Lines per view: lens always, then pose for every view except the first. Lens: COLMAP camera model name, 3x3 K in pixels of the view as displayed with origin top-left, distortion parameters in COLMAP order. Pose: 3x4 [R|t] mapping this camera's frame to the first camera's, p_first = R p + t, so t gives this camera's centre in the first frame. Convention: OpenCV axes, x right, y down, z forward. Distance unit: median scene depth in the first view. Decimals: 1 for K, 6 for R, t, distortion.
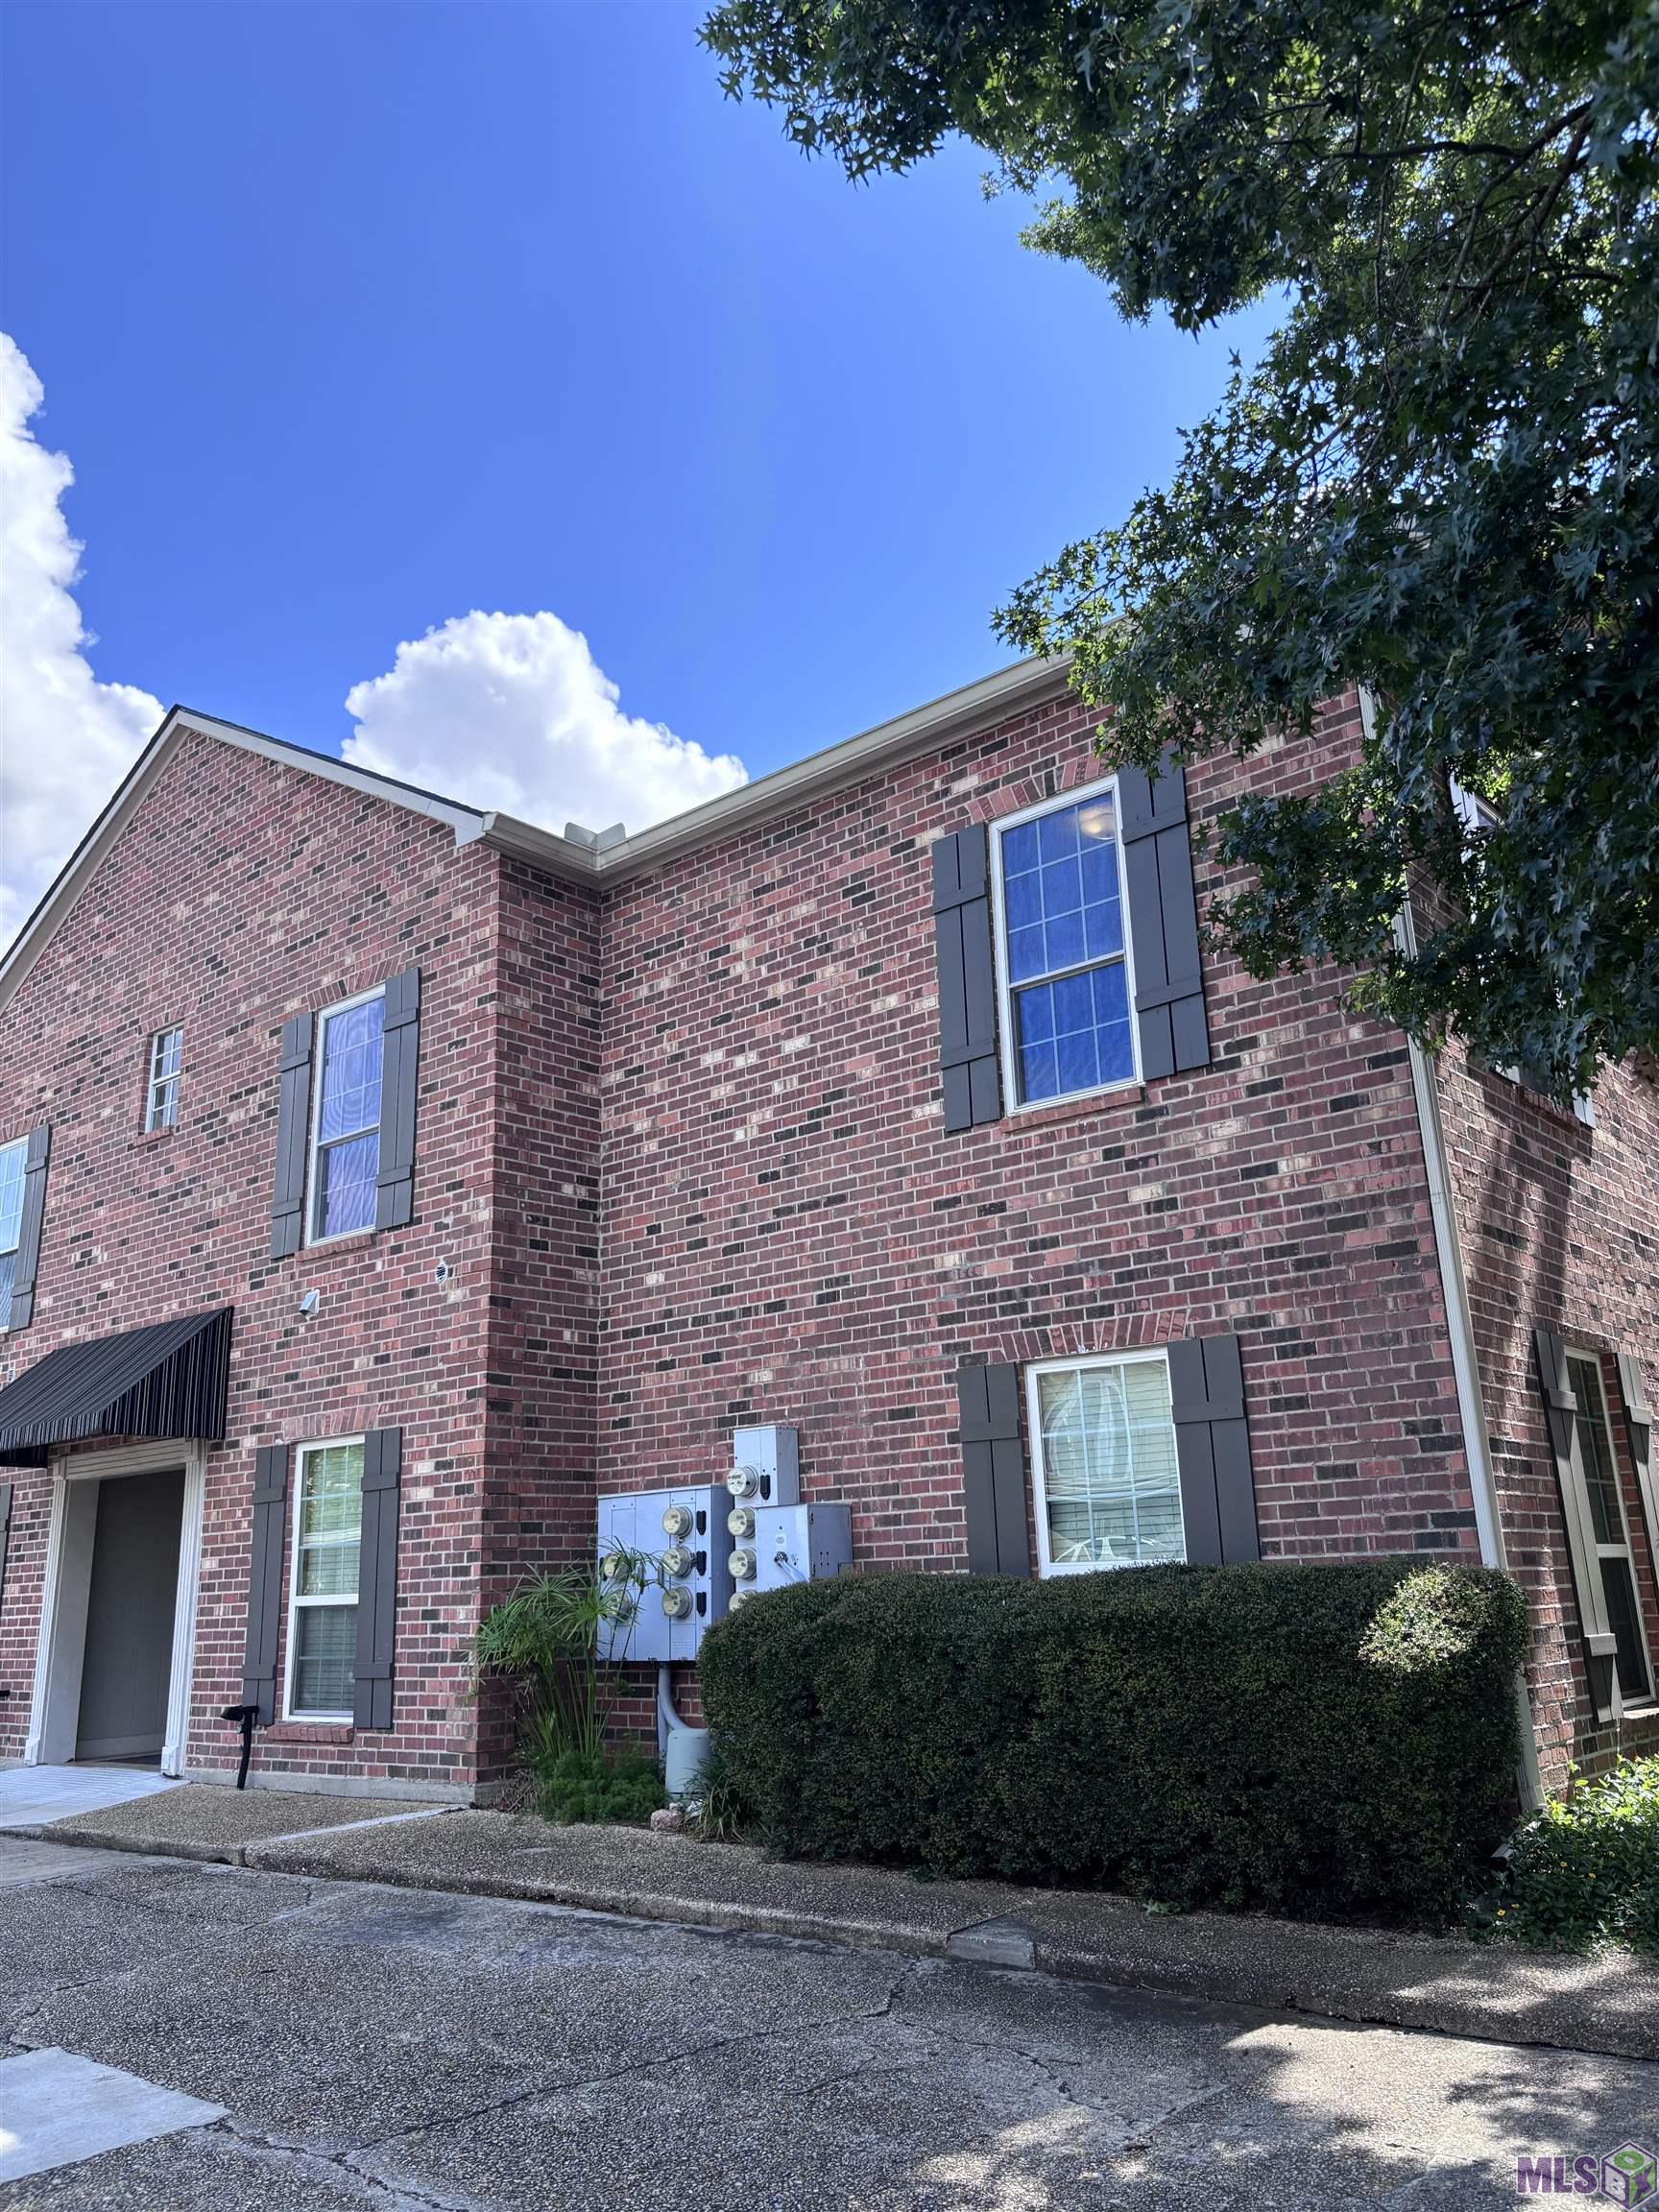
lens RADIAL K [[1651.8, 0, 823.0], [0, 1651.8, 1117.9], [0, 0, 1]] dist [0.071819, -0.095190]
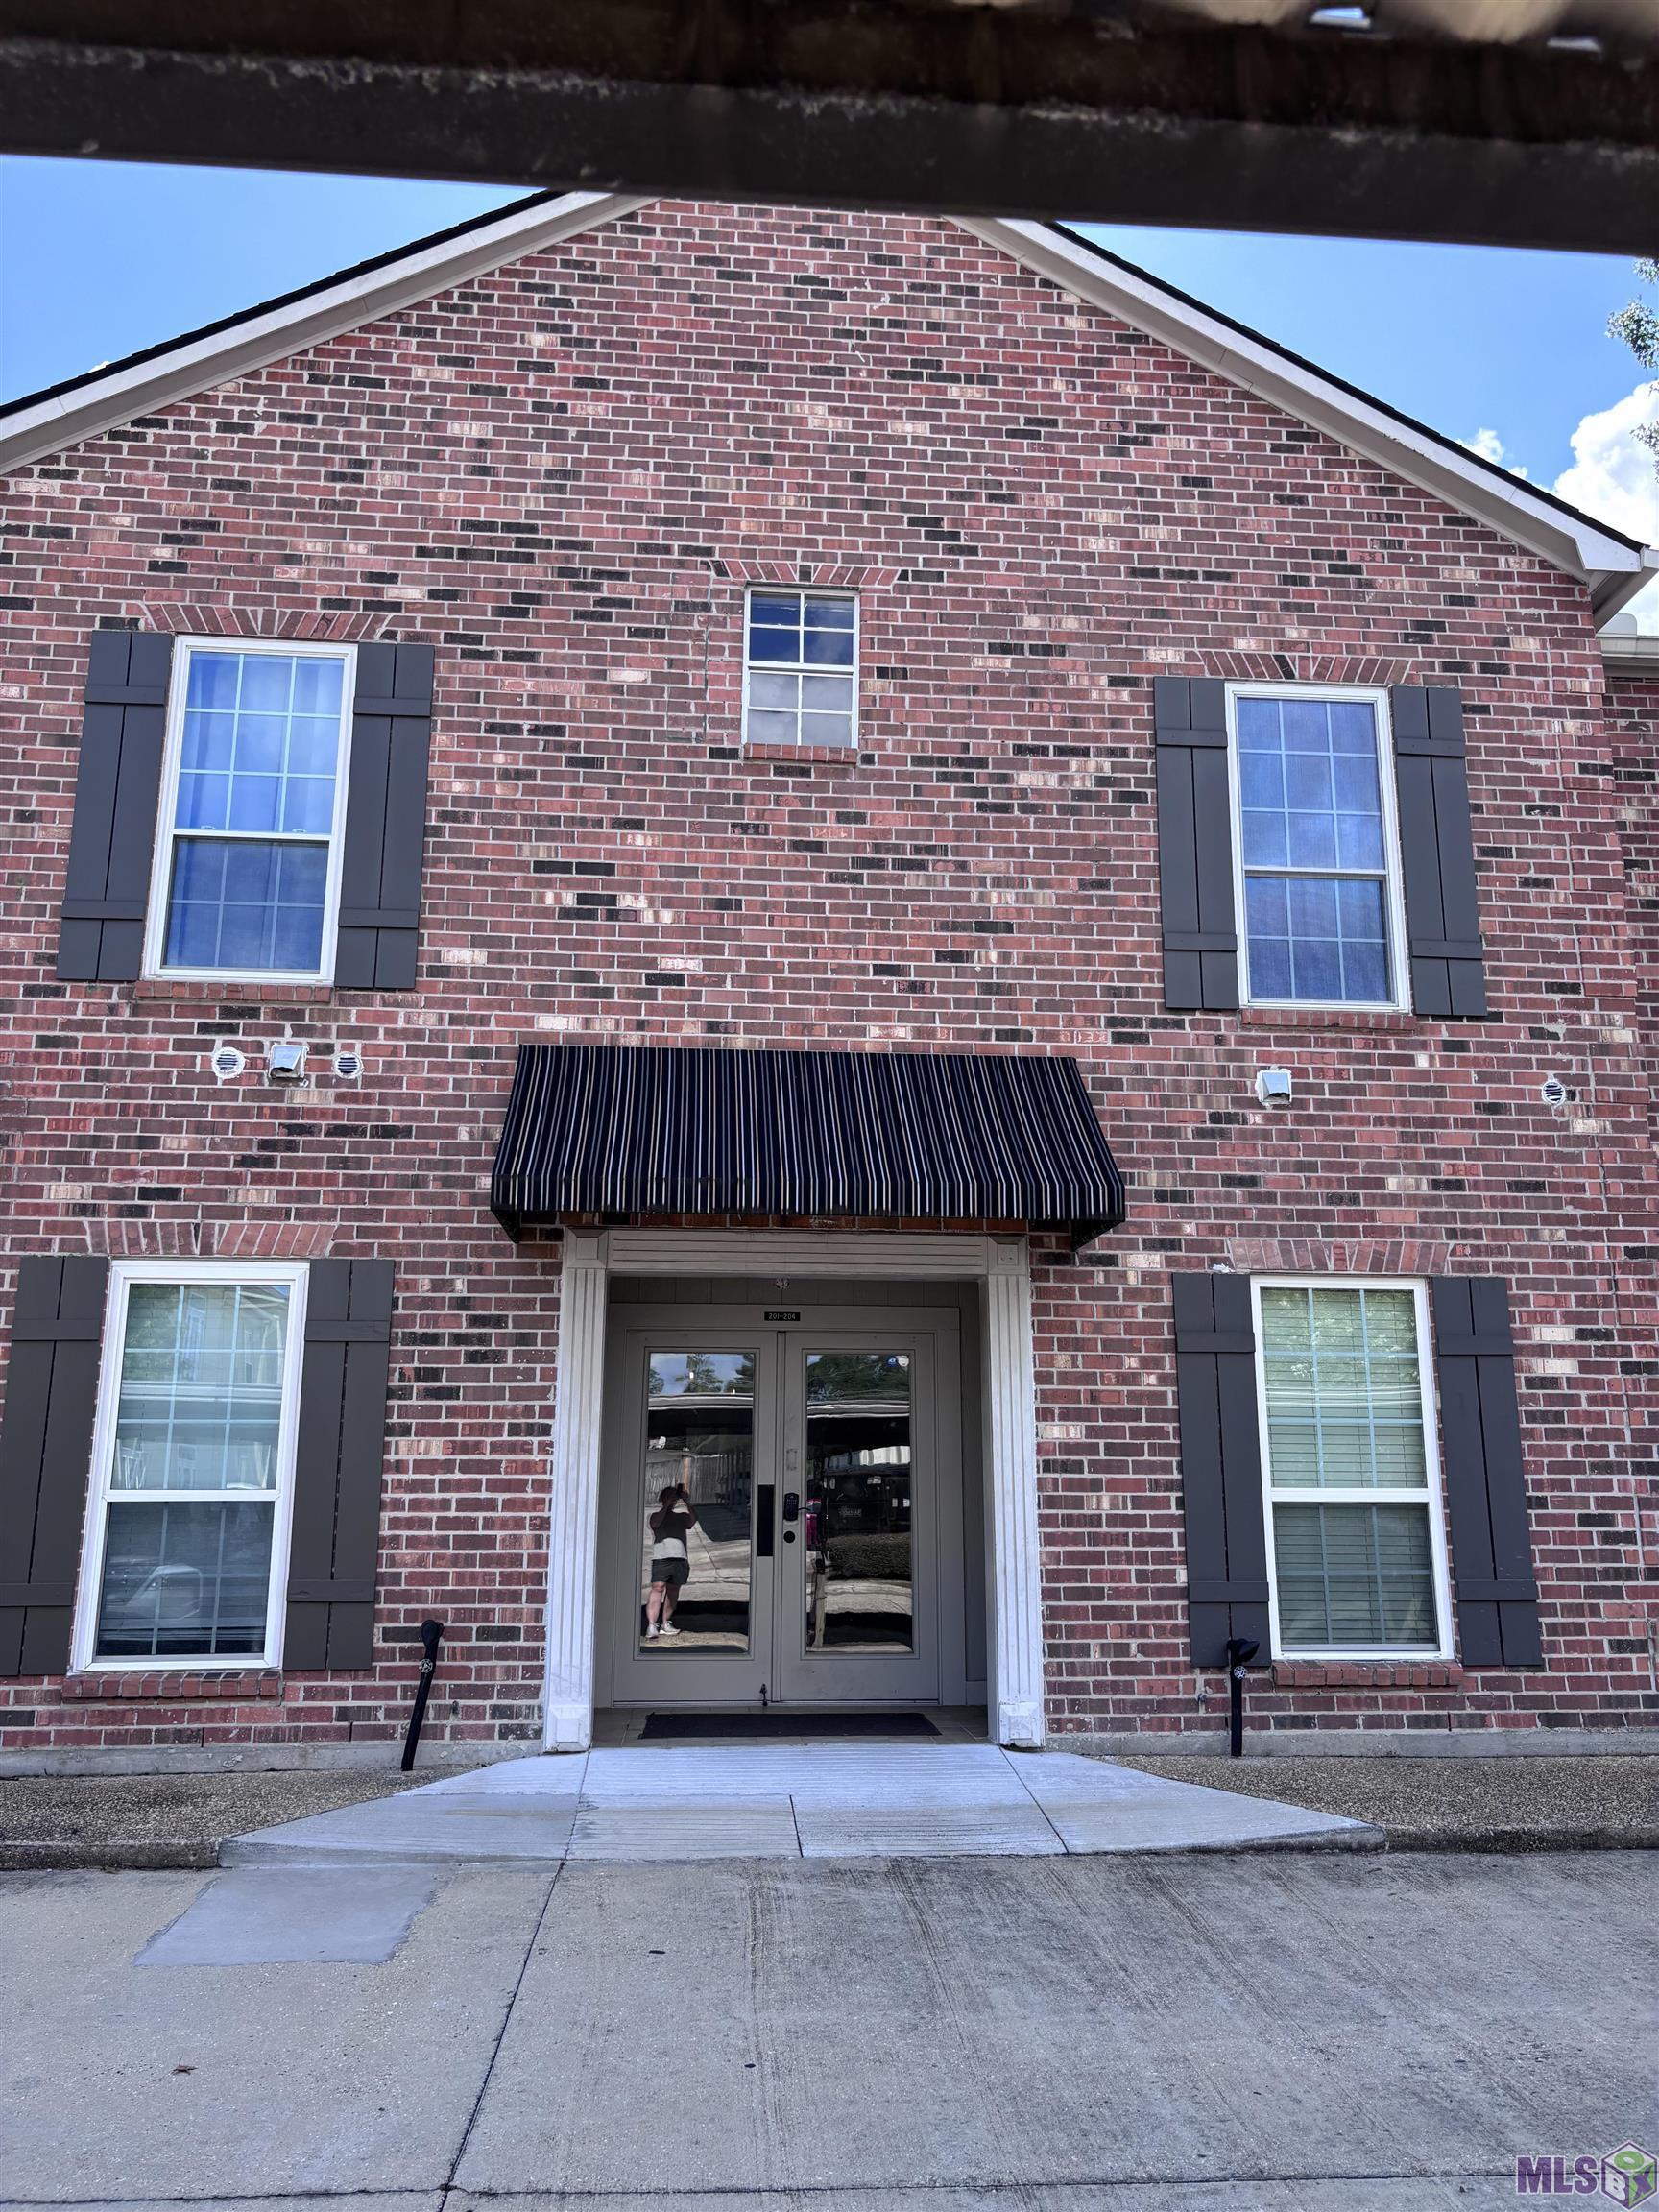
lens RADIAL K [[1651.8, 0, 823.0], [0, 1651.8, 1117.9], [0, 0, 1]] dist [0.071819, -0.095190]
pose [[0.693982, 0.190685, 0.694282, -0.929492], [-0.218980, 0.974510, -0.048764, 0.200773], [-0.685883, -0.118193, 0.718049, 0.612048]]
